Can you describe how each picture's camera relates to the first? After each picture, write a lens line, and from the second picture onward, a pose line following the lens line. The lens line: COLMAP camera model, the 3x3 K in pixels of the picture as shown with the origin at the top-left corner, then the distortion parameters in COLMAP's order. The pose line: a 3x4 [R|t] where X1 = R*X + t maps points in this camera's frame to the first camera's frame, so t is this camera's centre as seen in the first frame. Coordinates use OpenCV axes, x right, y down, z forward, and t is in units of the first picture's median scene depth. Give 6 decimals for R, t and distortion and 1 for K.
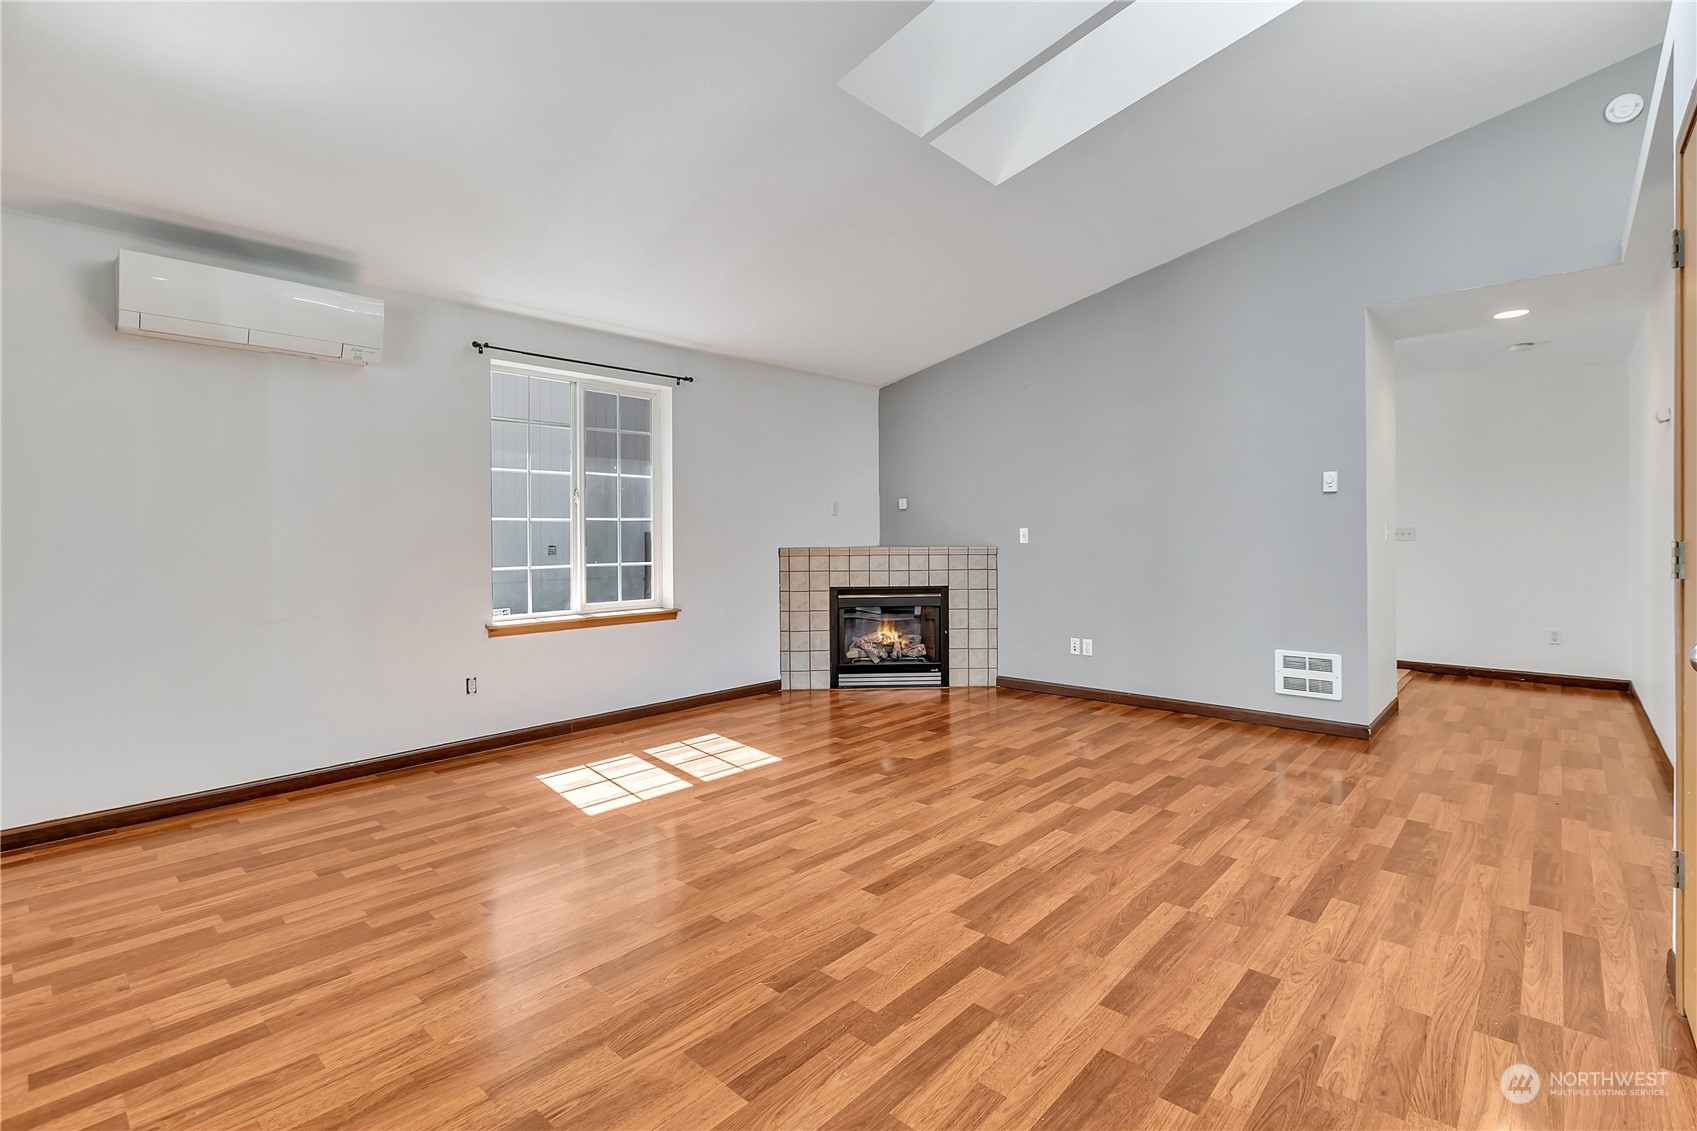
lens RADIAL K [[784.1, 0, 861.0], [0, 784.1, 544.5], [0, 0, 1]] dist [-0.003656, -0.001600]
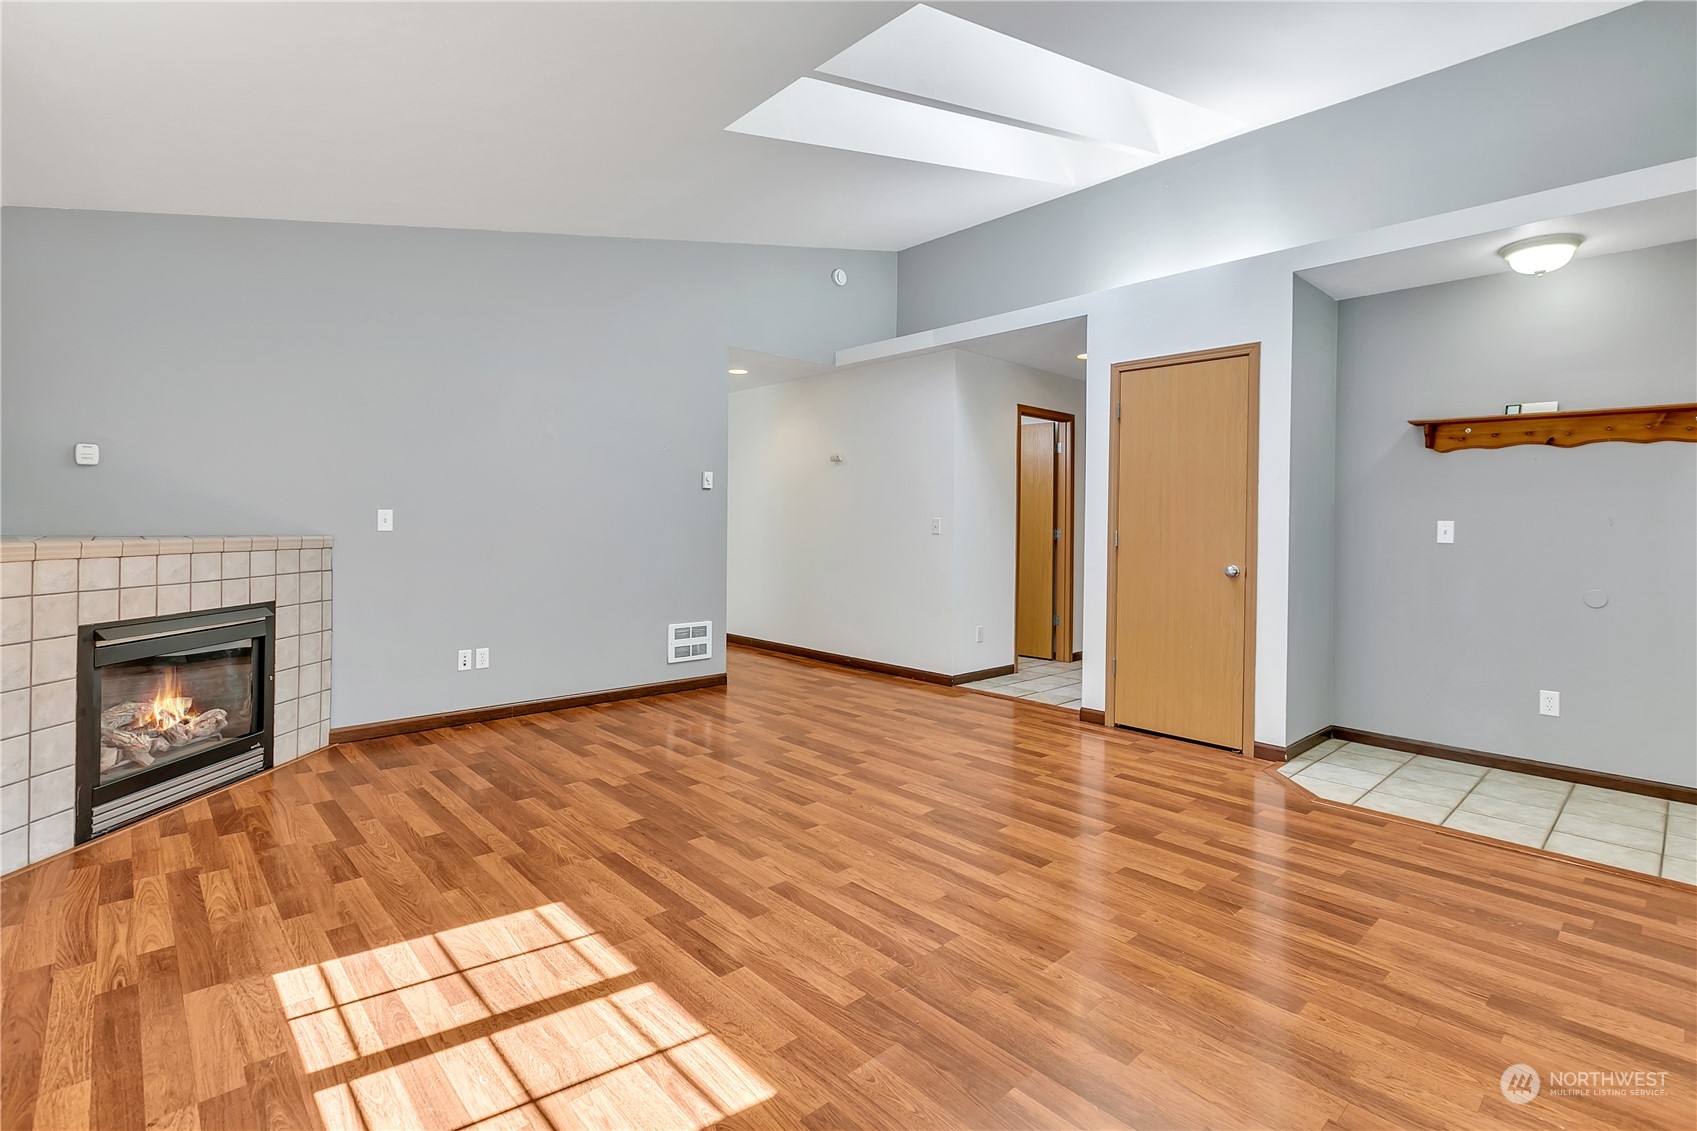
lens RADIAL K [[784.1, 0, 861.0], [0, 784.1, 544.5], [0, 0, 1]] dist [-0.003656, -0.001600]
pose [[0.087440, -0.019722, 0.995975, -0.655314], [0.000288, 0.999804, 0.019773, -0.004230], [-0.996170, -0.001443, 0.087428, 0.722262]]
